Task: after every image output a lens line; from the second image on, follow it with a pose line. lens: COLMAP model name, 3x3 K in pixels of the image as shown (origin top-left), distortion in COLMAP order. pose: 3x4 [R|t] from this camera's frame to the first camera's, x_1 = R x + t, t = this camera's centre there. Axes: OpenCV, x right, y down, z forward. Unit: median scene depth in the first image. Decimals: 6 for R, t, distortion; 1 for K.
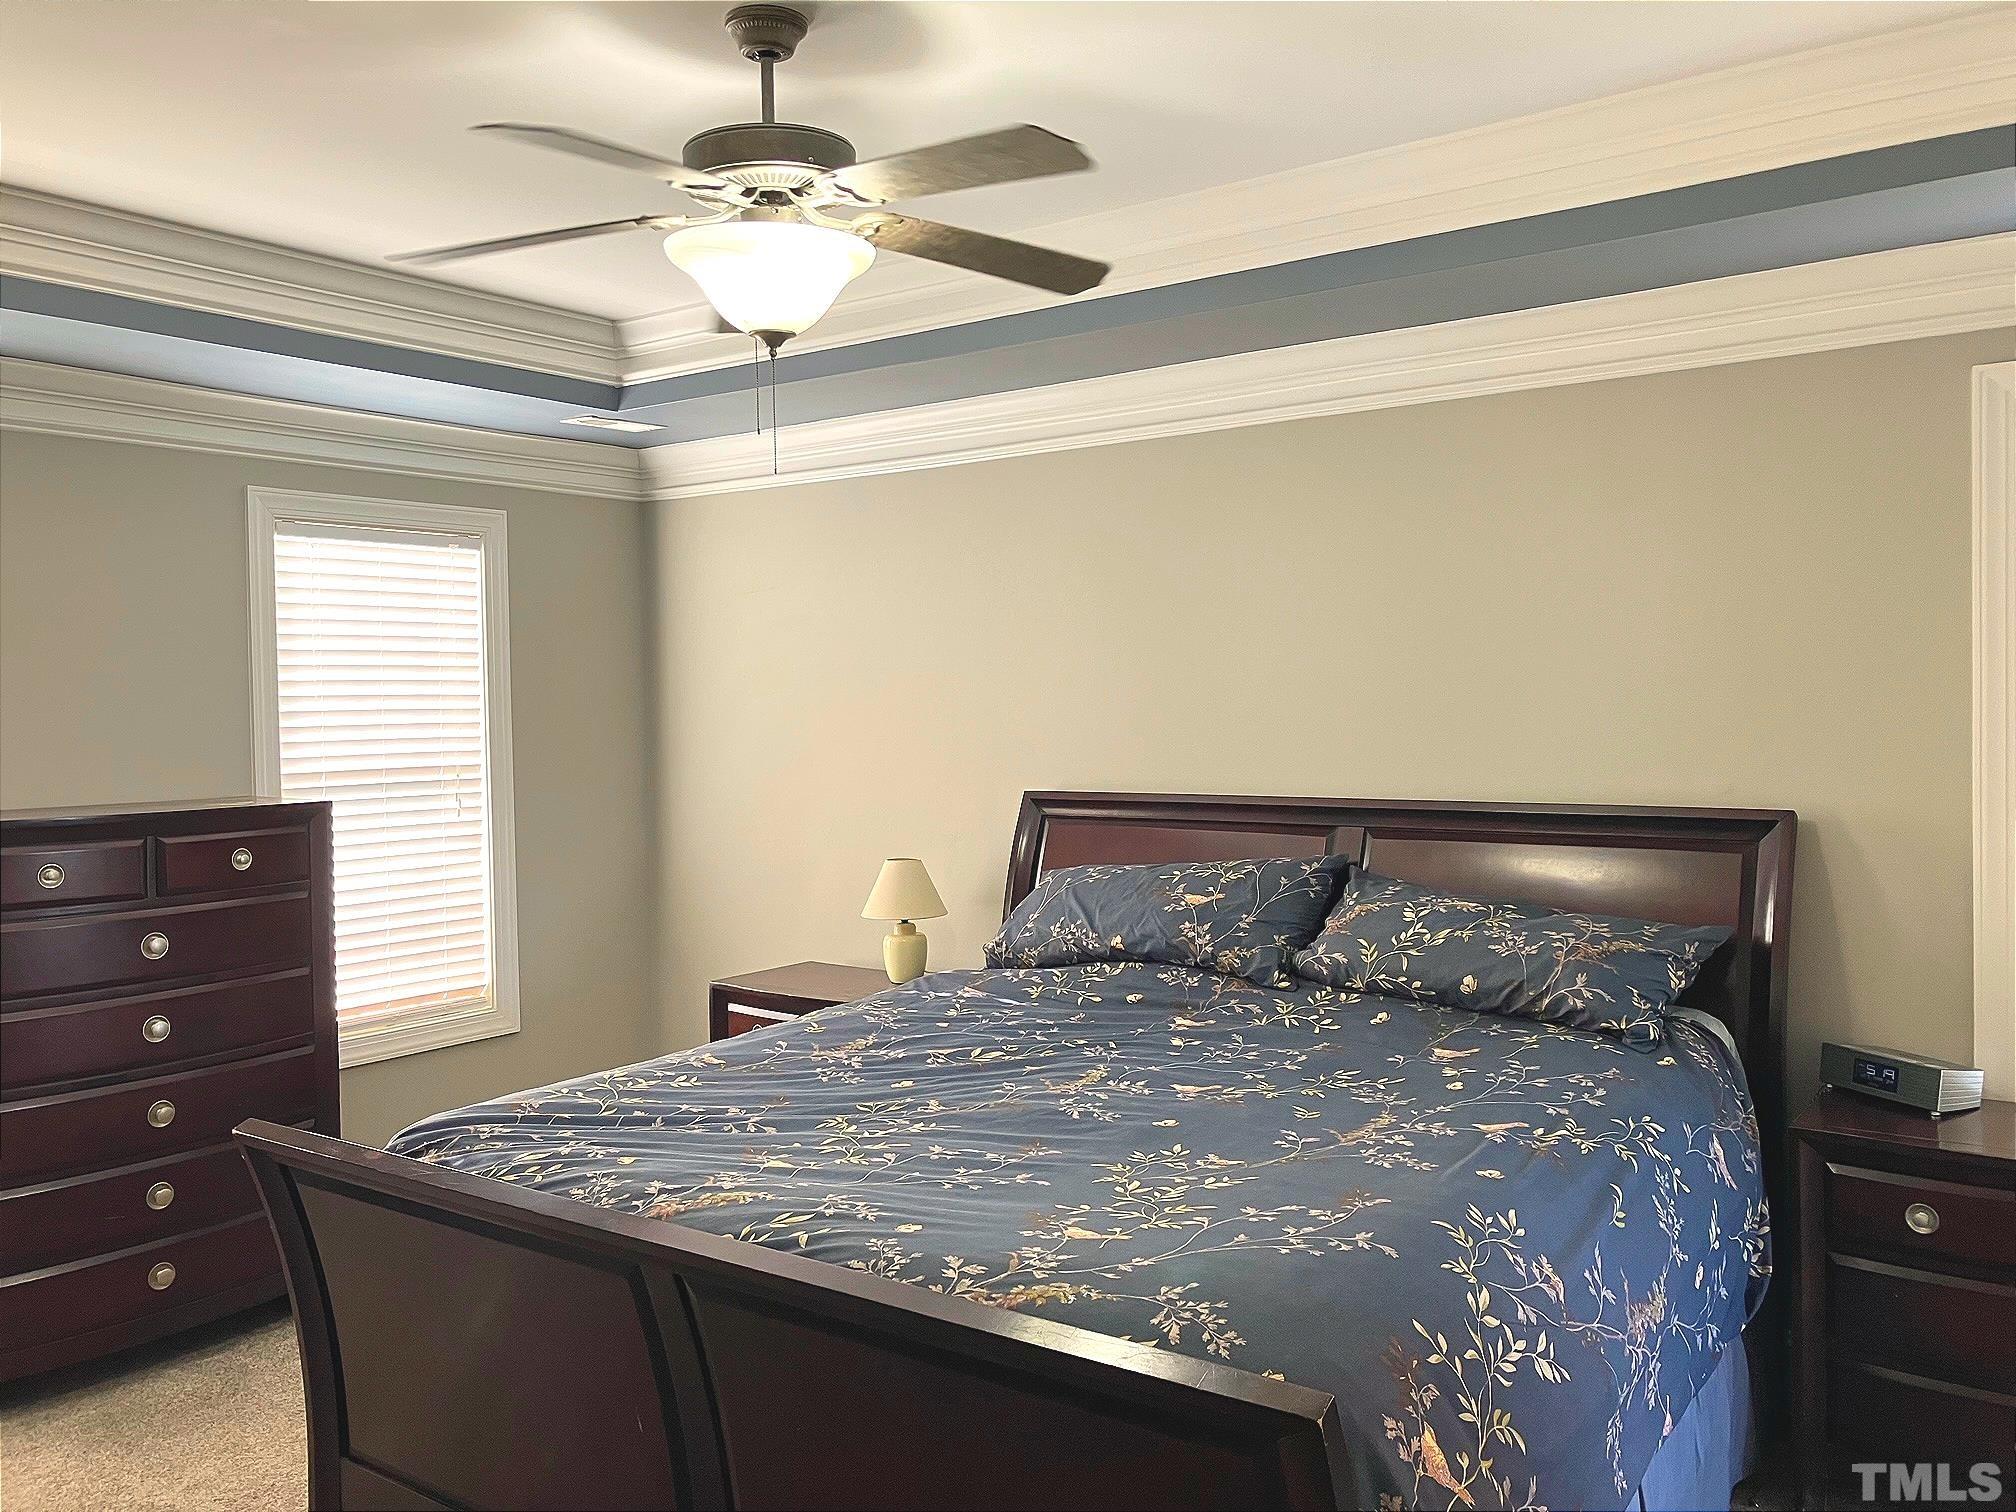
lens RADIAL K [[1653.3, 0, 996.3], [0, 1653.3, 760.8], [0, 0, 1]] dist [0.024367, -0.005582]
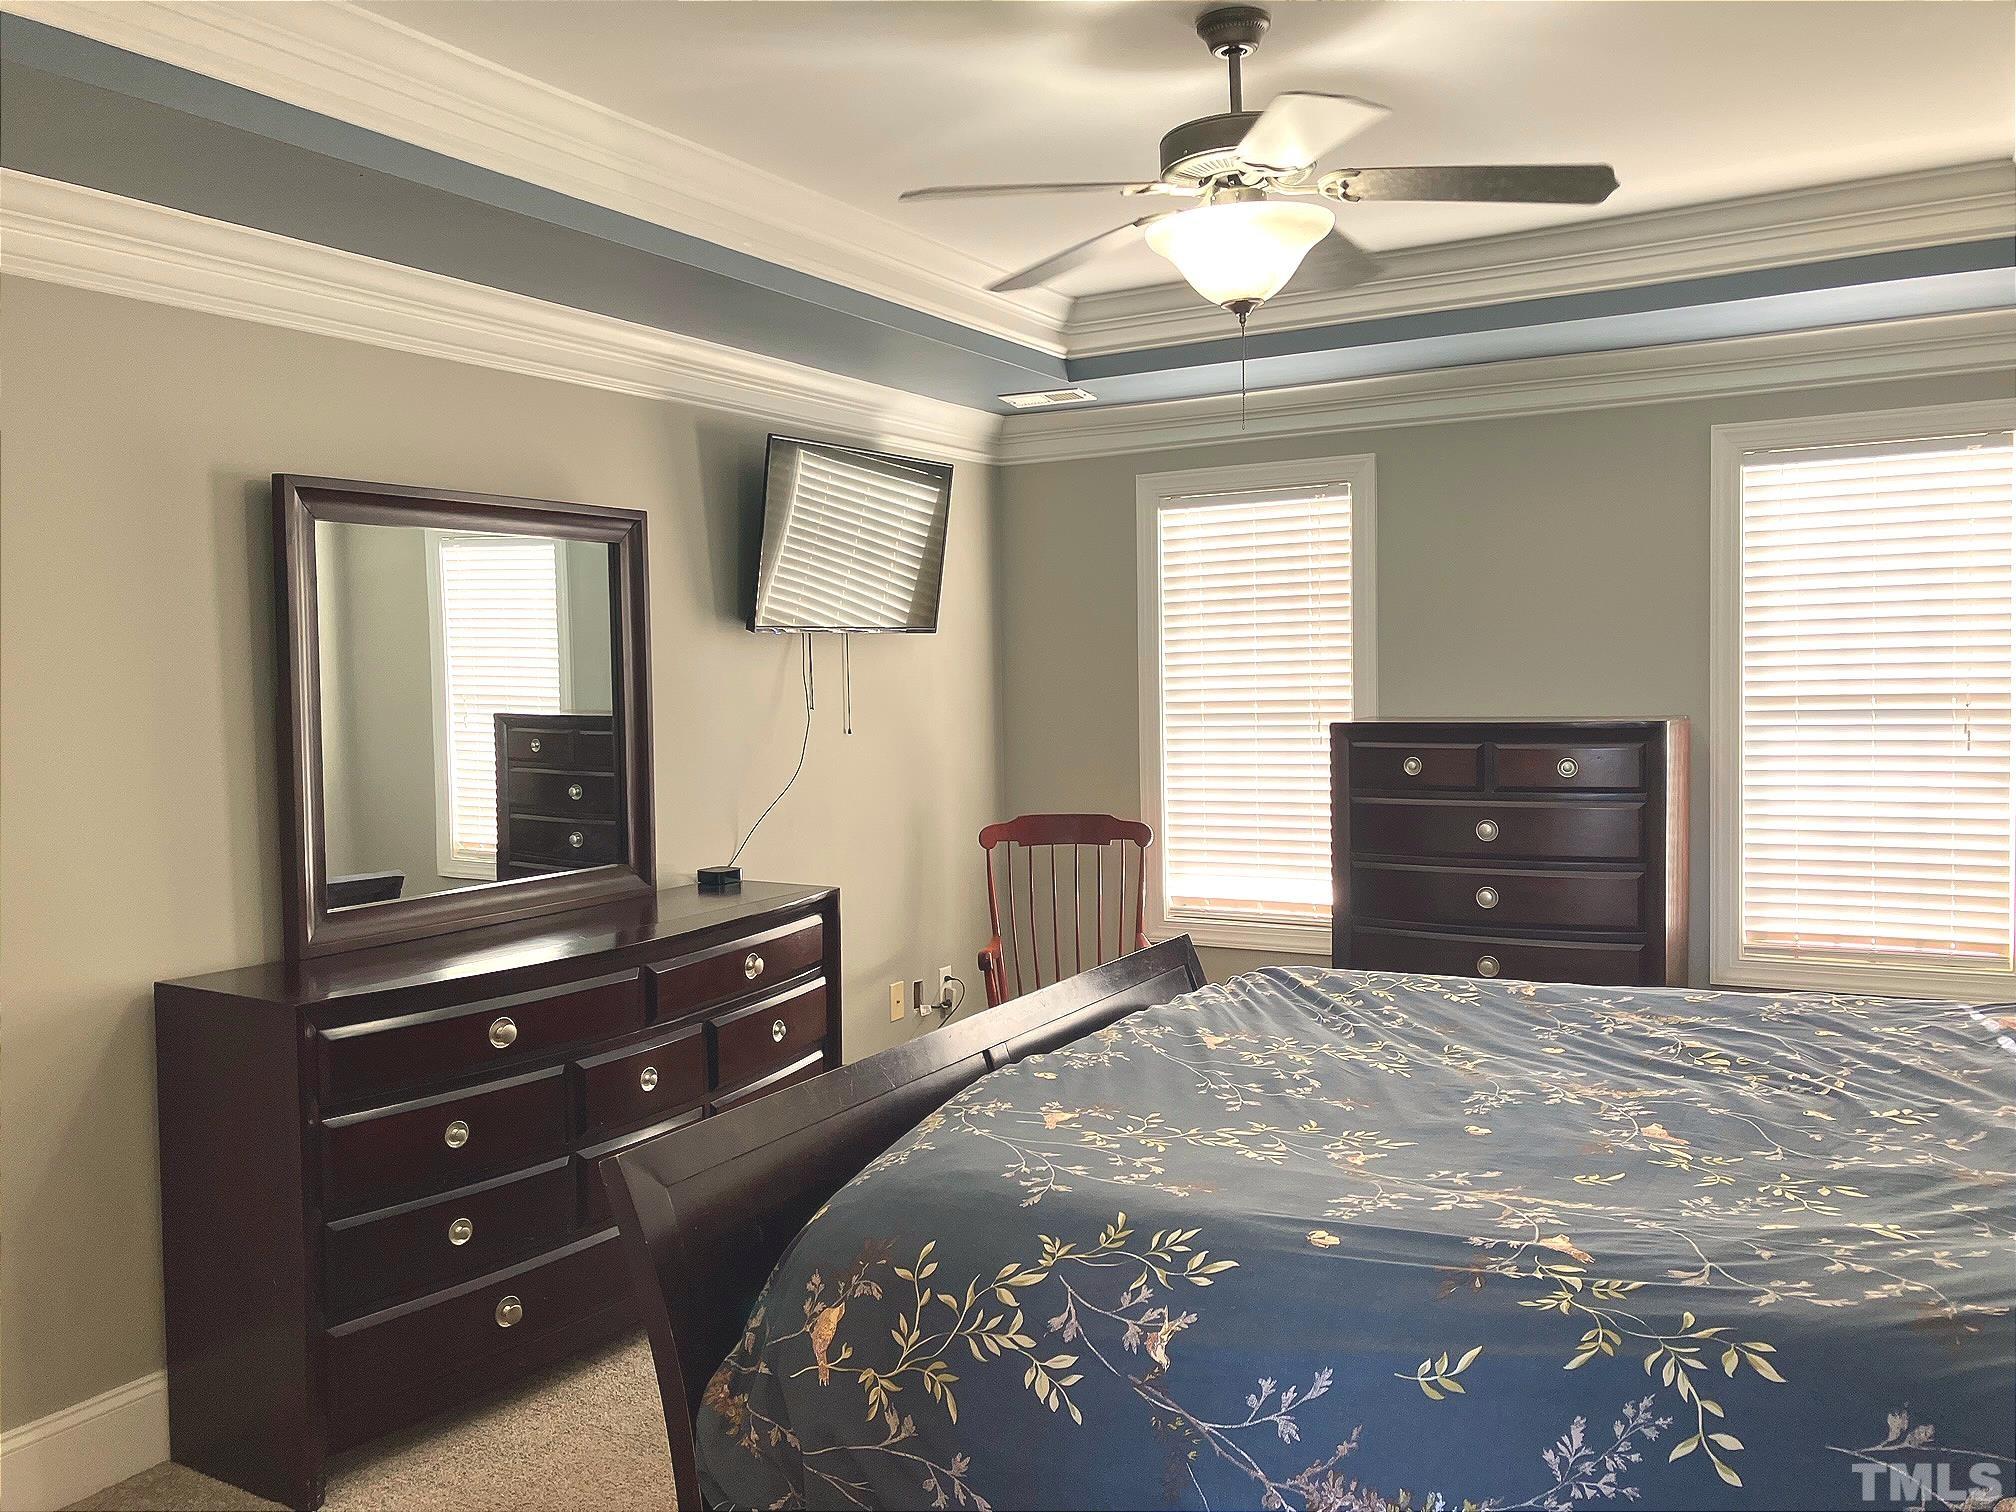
lens RADIAL K [[1653.3, 0, 993.2], [0, 1653.3, 755.0], [0, 0, 1]] dist [0.024367, -0.005582]
pose [[0.122031, 0.062878, -0.990533, 0.973593], [-0.016597, 0.997981, 0.061306, -0.020282], [0.992387, 0.008958, 0.122828, 0.707516]]
